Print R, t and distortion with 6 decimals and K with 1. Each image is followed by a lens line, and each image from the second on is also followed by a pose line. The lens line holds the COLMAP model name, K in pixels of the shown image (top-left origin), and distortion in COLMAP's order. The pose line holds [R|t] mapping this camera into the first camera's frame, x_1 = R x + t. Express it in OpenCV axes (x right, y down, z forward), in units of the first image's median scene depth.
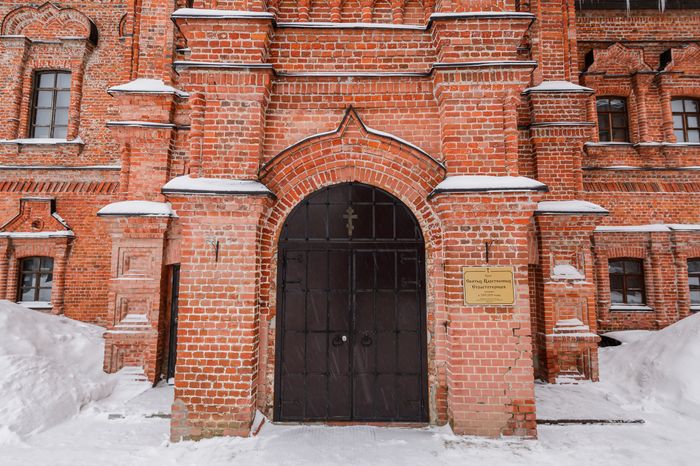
lens RADIAL K [[365.0, 0, 331.9], [0, 365.0, 227.8], [0, 0, 1]] dist [0.004529, -0.000471]
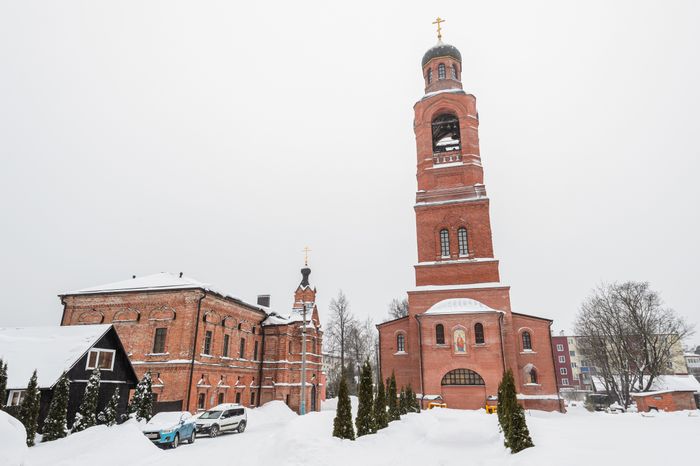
lens RADIAL K [[490.6, 0, 350.0], [0, 490.6, 233.0], [0, 0, 1]] dist [0.046284, -0.000376]
pose [[0.232586, 0.281976, 0.930802, -1.534887], [-0.077481, 0.959379, -0.271272, -0.054945], [-0.969485, -0.009025, 0.244986, -0.353222]]
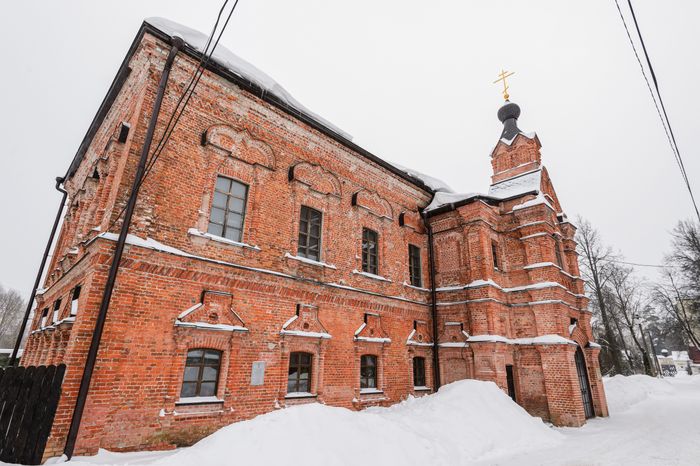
lens RADIAL K [[365.0, 0, 331.9], [0, 365.0, 227.8], [0, 0, 1]] dist [0.004529, -0.000471]
pose [[0.726473, 0.238875, 0.644341, -0.538486], [-0.076917, 0.960013, -0.269182, -0.000776], [-0.682877, 0.145993, 0.715797, -0.006259]]
